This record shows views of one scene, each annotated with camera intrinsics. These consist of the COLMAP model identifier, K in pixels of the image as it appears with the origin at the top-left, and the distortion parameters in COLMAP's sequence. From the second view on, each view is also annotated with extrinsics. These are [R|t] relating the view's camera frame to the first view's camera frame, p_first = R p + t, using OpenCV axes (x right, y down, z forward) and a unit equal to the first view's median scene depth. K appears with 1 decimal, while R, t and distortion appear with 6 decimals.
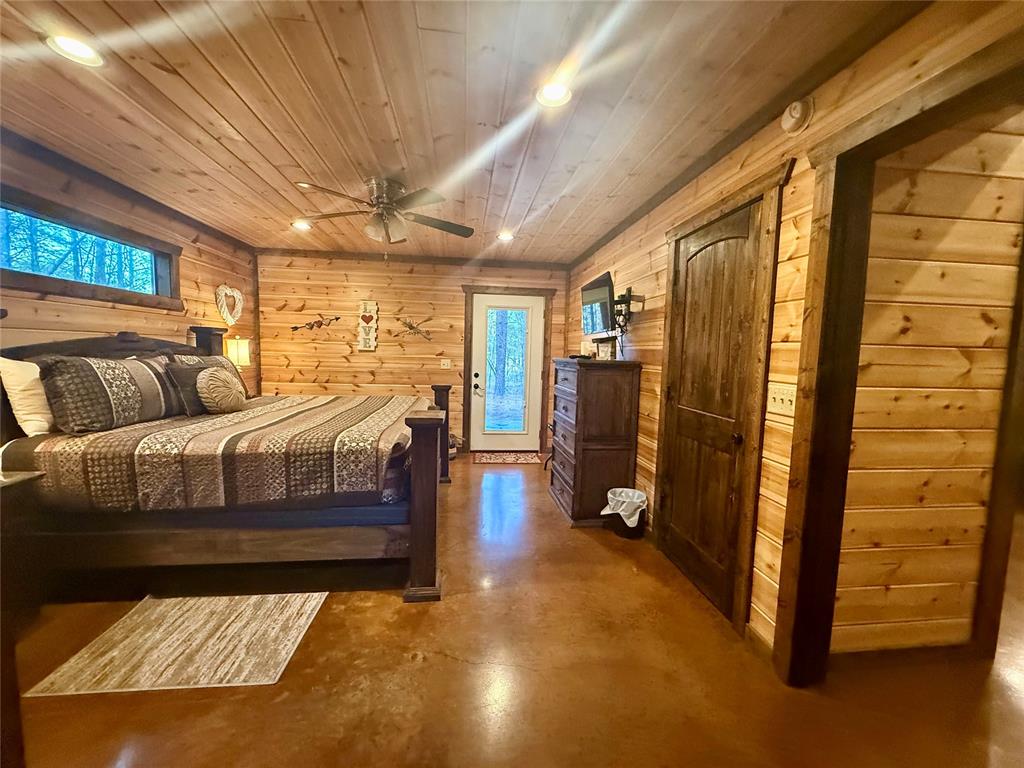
lens RADIAL K [[407.1, 0, 510.2], [0, 407.1, 385.7], [0, 0, 1]] dist [-0.002907, 0.000386]
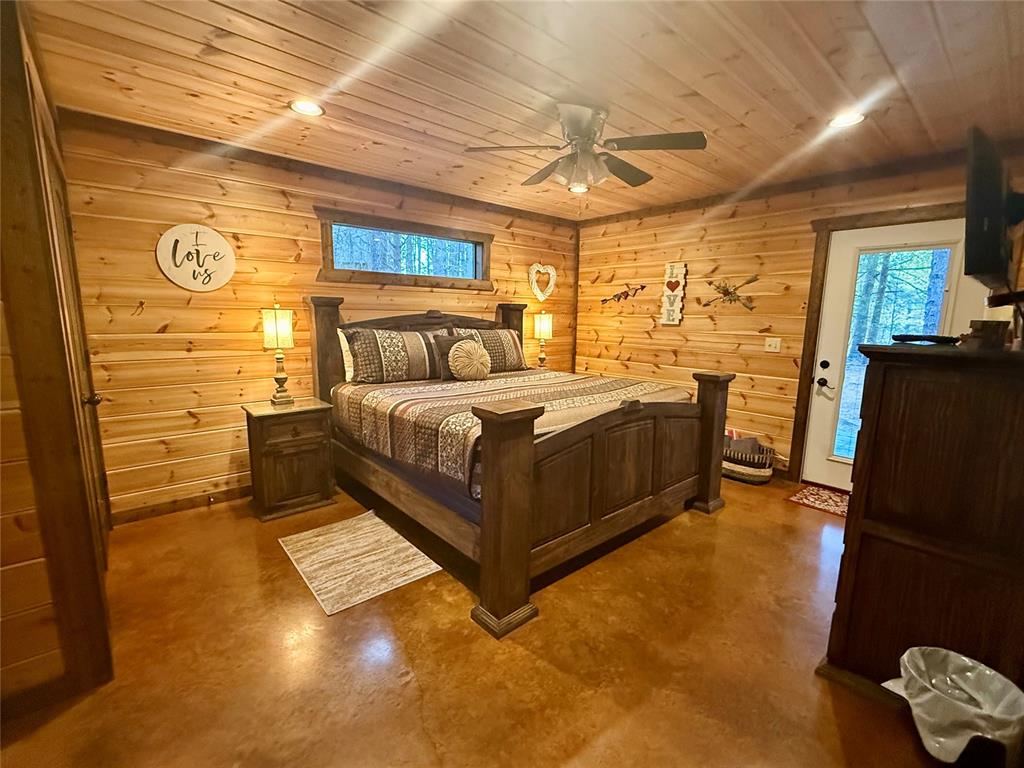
lens RADIAL K [[449.4, 0, 510.7], [0, 449.4, 387.0], [0, 0, 1]] dist [-0.002171, 0.000159]
pose [[0.568057, 0.113082, -0.815183, 0.282824], [-0.070832, 0.993557, 0.088467, -0.024927], [0.819935, 0.007487, 0.572407, 0.287356]]
